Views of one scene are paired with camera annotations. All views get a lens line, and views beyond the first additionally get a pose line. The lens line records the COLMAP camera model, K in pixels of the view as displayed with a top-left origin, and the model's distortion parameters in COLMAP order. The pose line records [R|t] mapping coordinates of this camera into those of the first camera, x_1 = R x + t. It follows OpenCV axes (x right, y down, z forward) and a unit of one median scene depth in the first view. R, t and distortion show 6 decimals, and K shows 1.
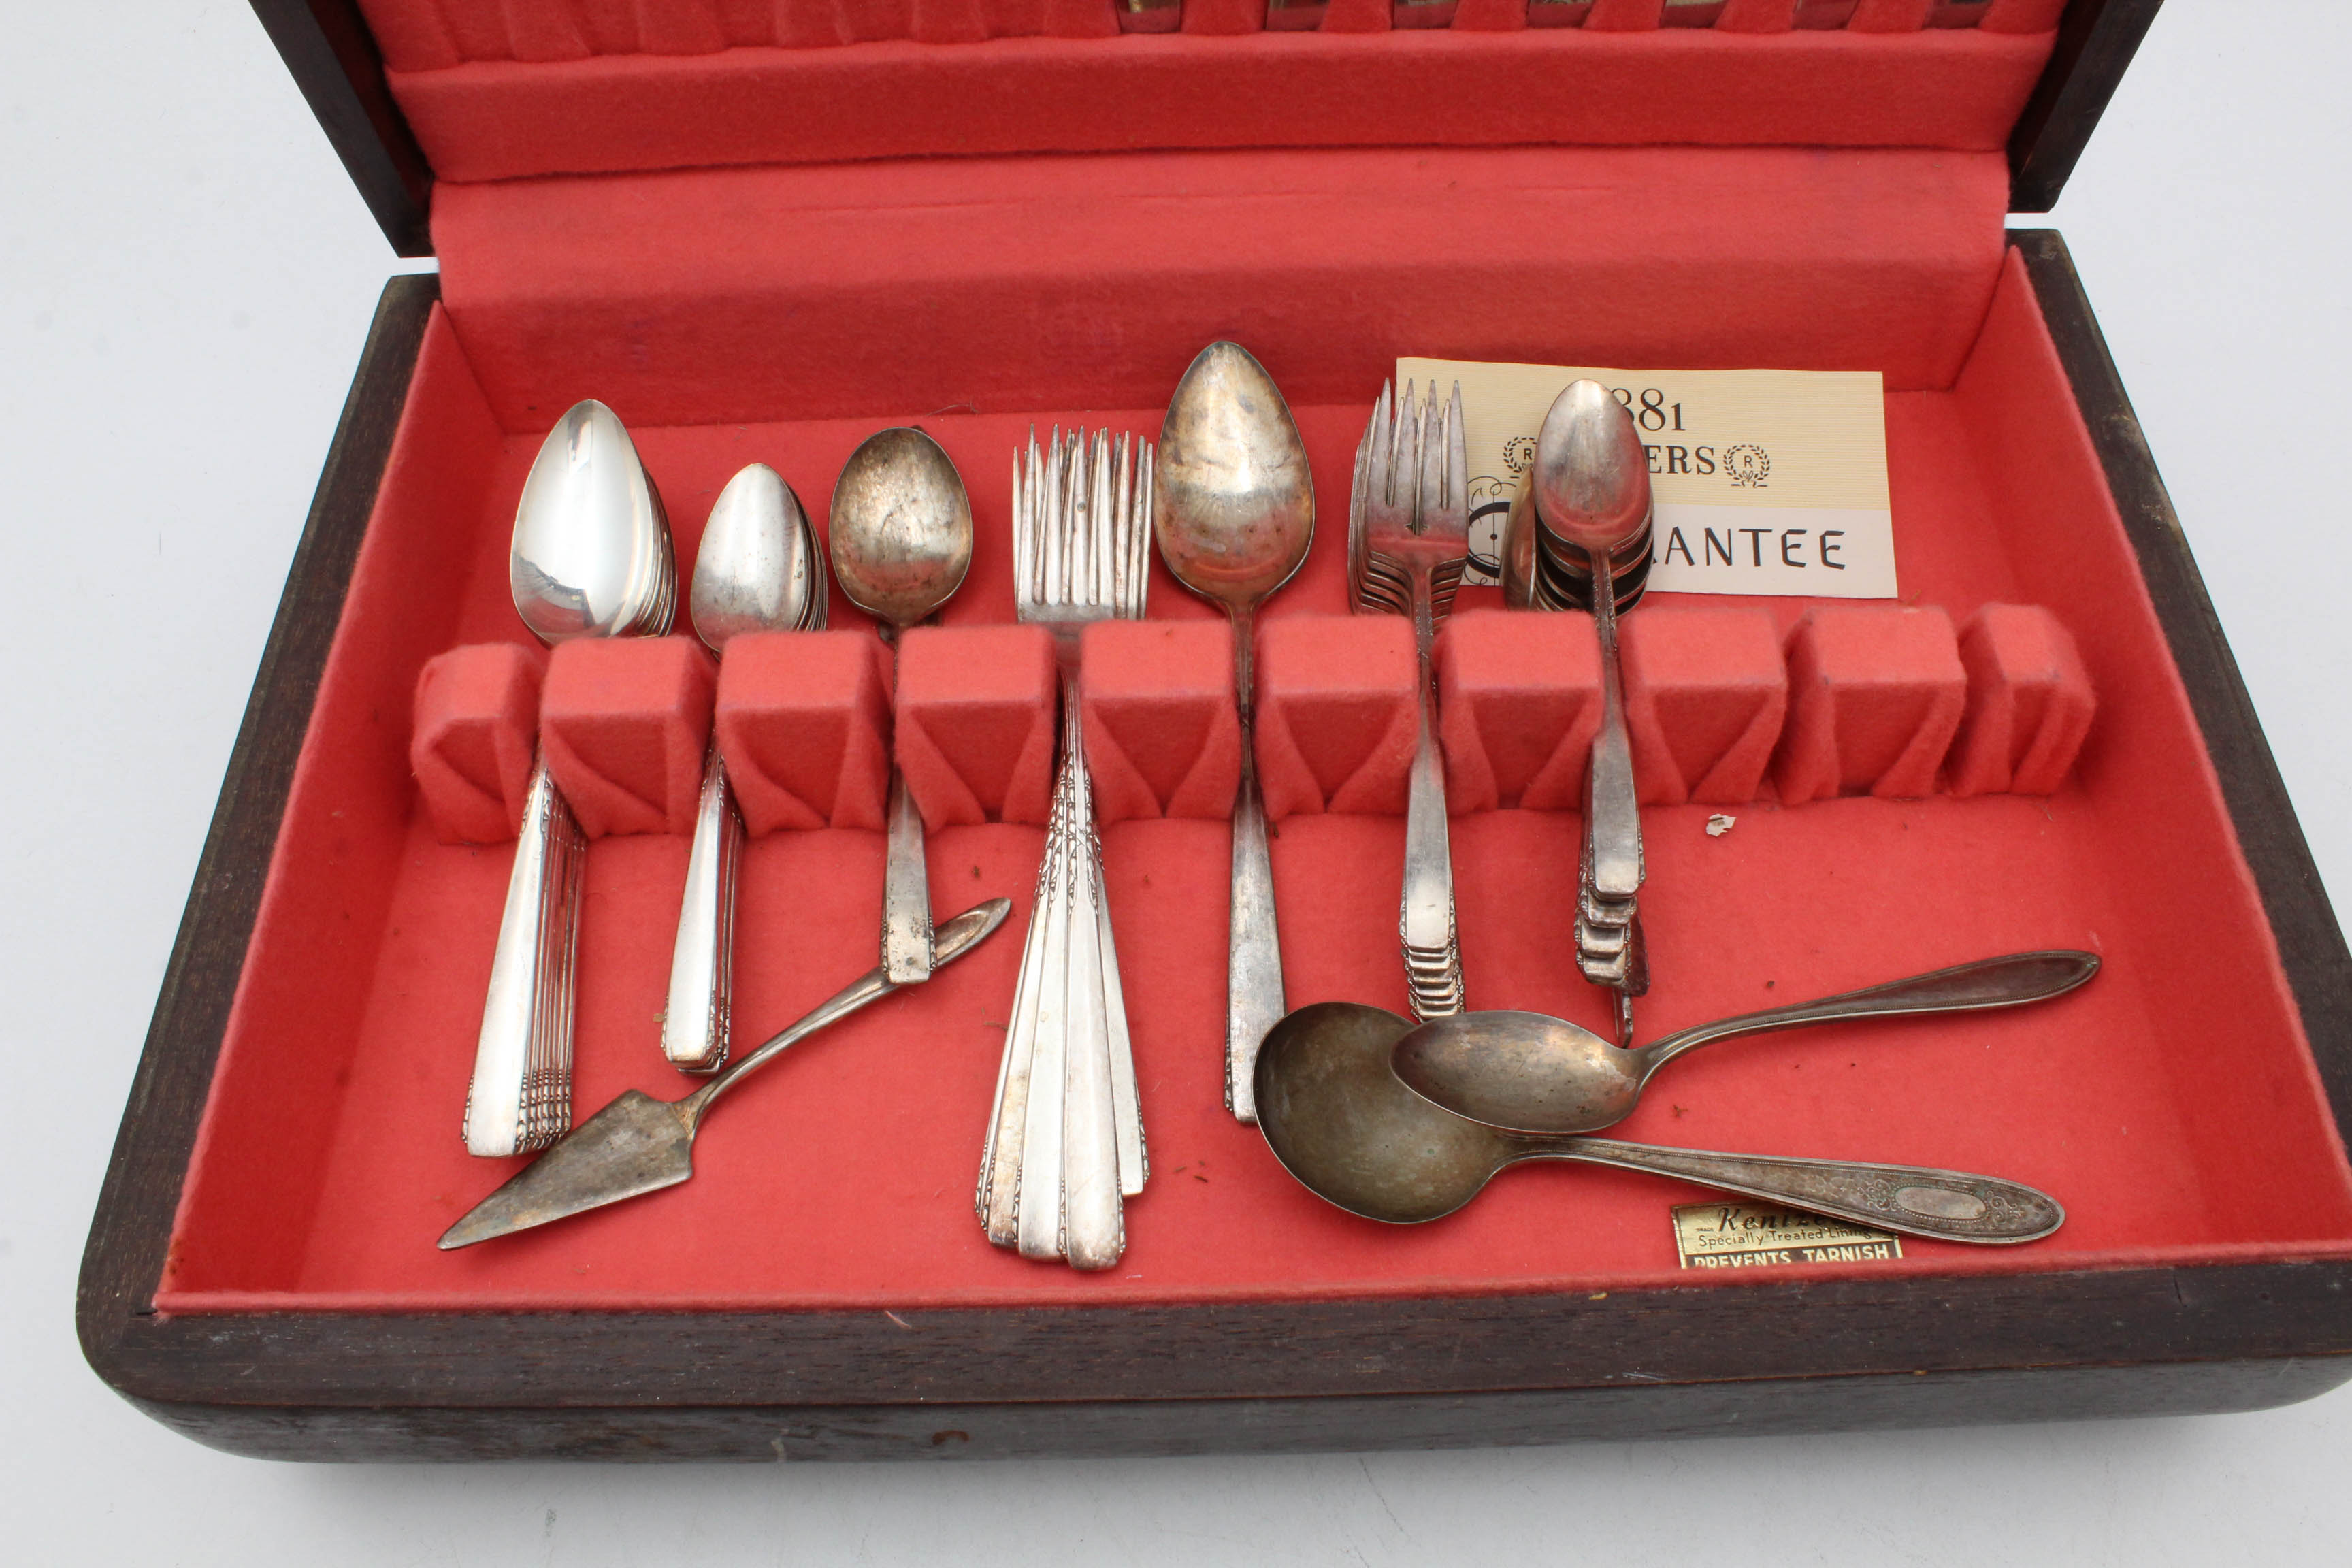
lens RADIAL K [[1945.8, 0, 1191.3], [0, 1945.8, 802.1], [0, 0, 1]] dist [-0.151001, 0.090349]
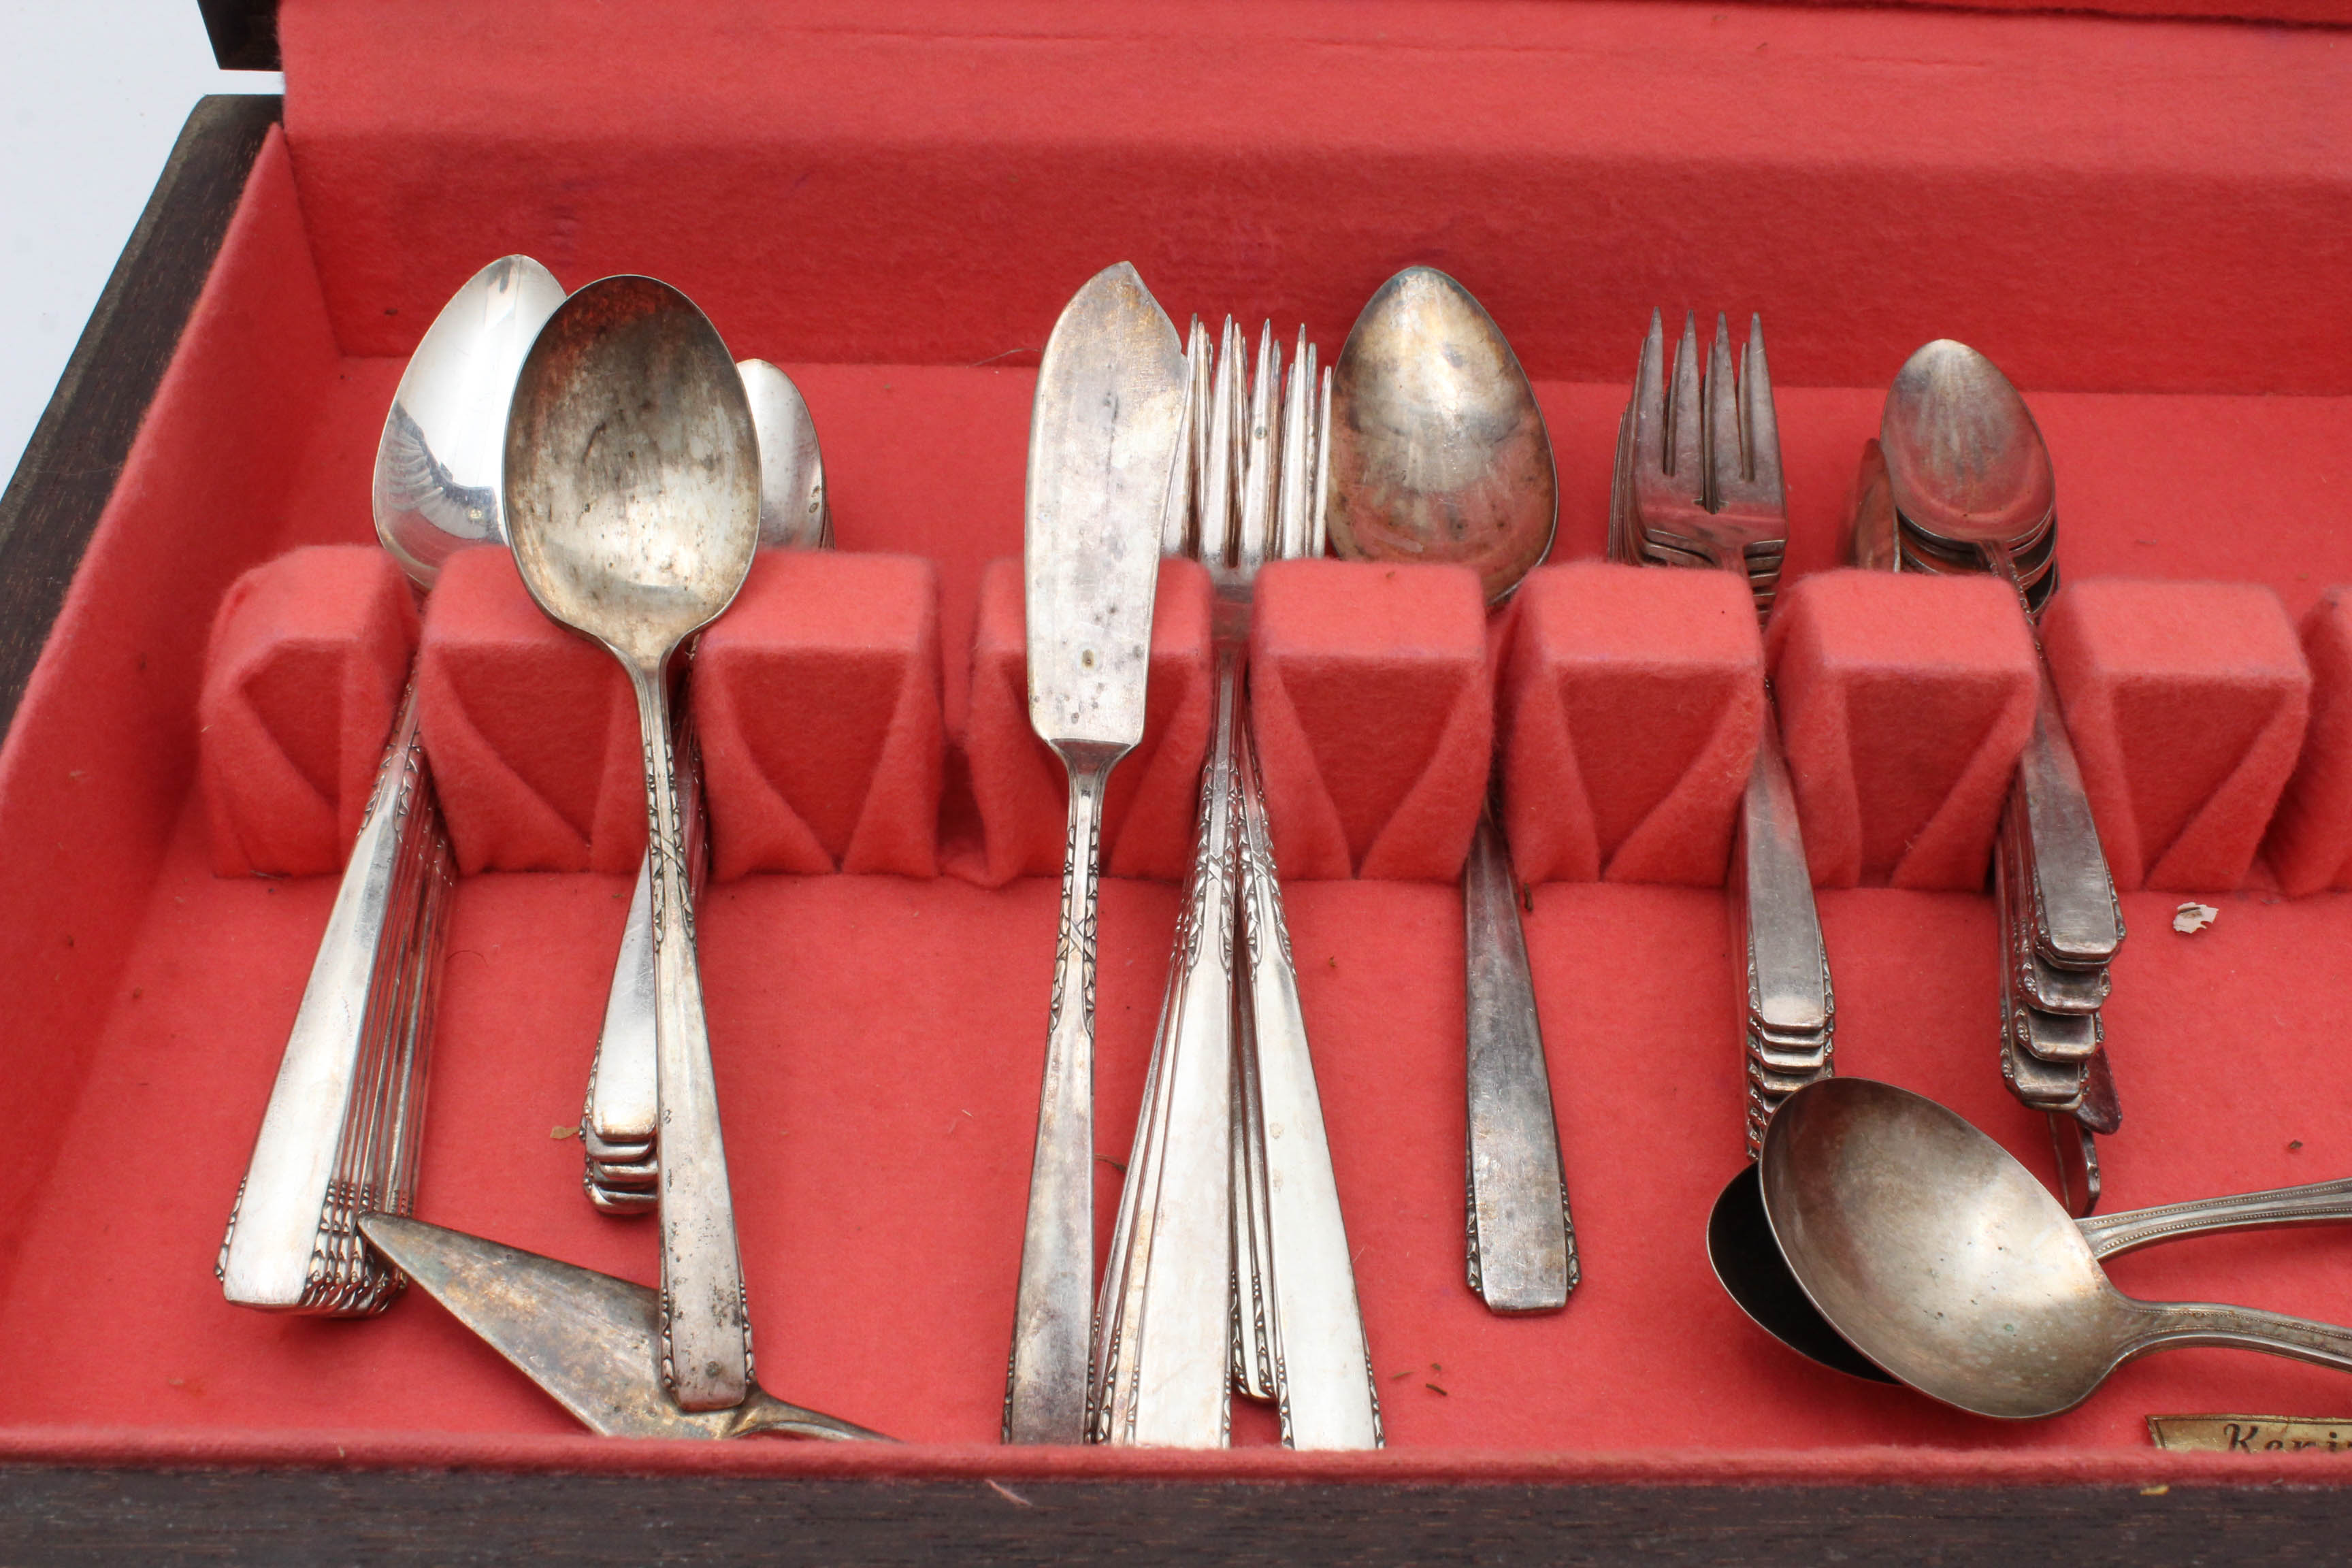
lens RADIAL K [[2761.1, 0, 1199.9], [0, 2761.1, 787.1], [0, 0, 1]] dist [-0.067049, 0.000000]
pose [[0.998385, 0.044933, 0.034776, -0.101497], [-0.036650, 0.976984, -0.210138, 0.177642], [-0.043418, 0.208524, 0.977053, 0.086340]]
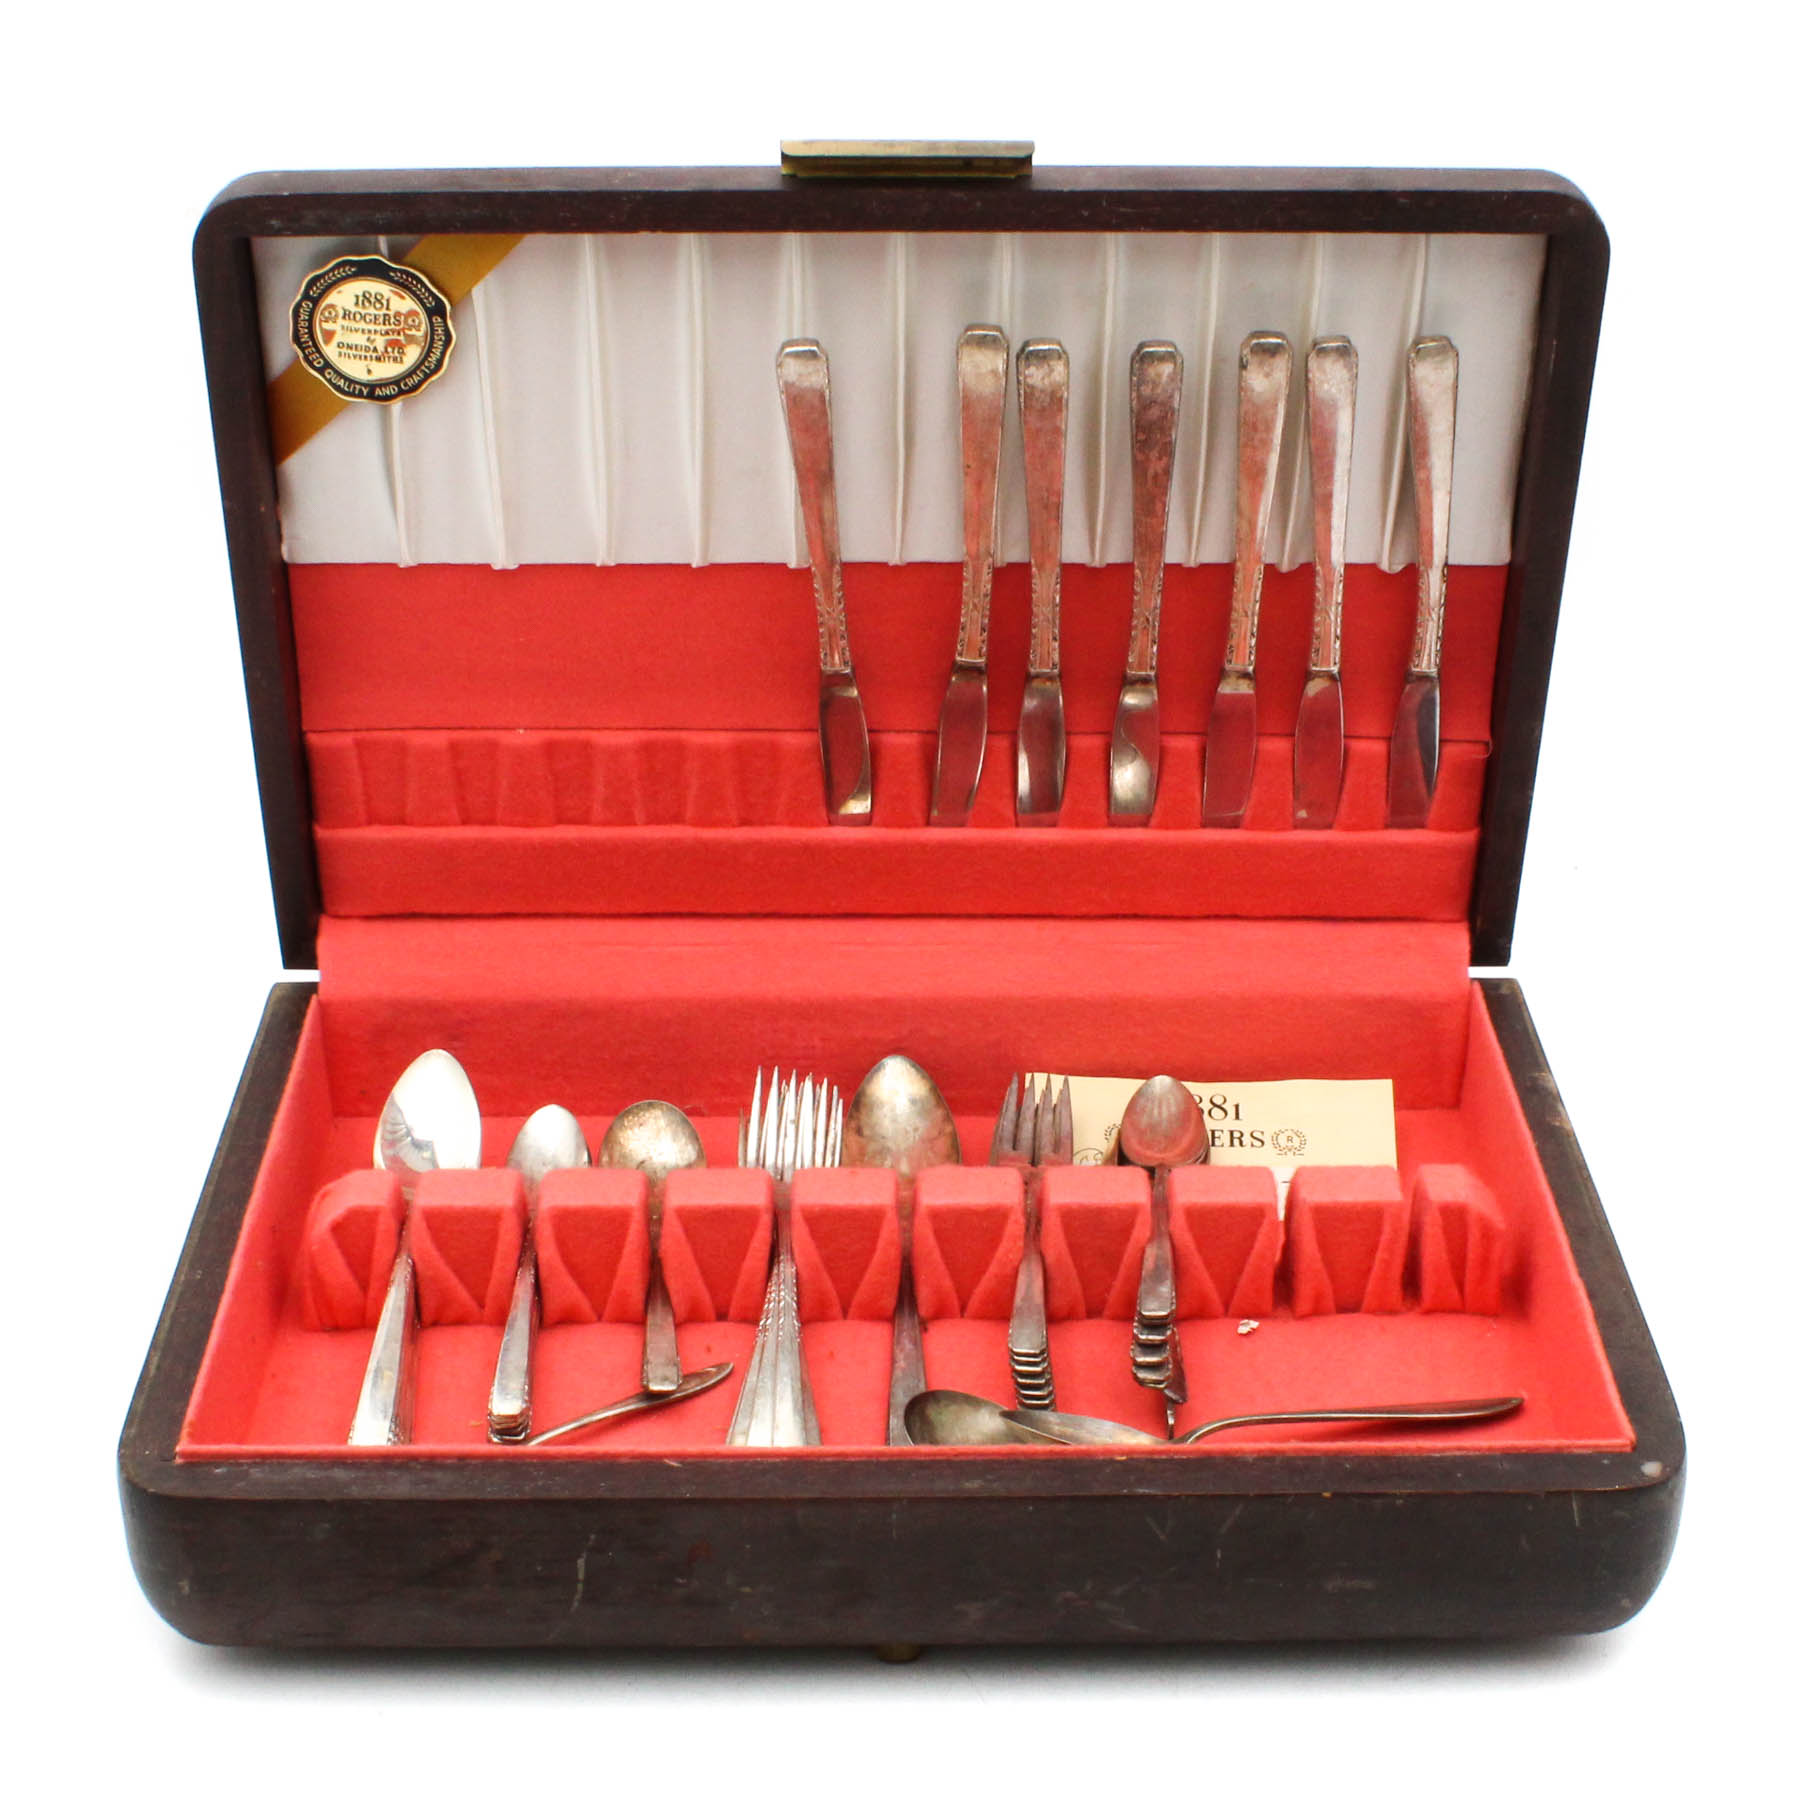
lens RADIAL K [[3204.9, 0, 902.9], [0, 3204.9, 917.8], [0, 0, 1]] dist [-0.129368, 0.000000]
pose [[0.999647, 0.025593, 0.007136, 0.003600], [-0.018858, 0.872641, -0.487997, 0.876383], [-0.018717, 0.487690, 0.872816, -1.136311]]
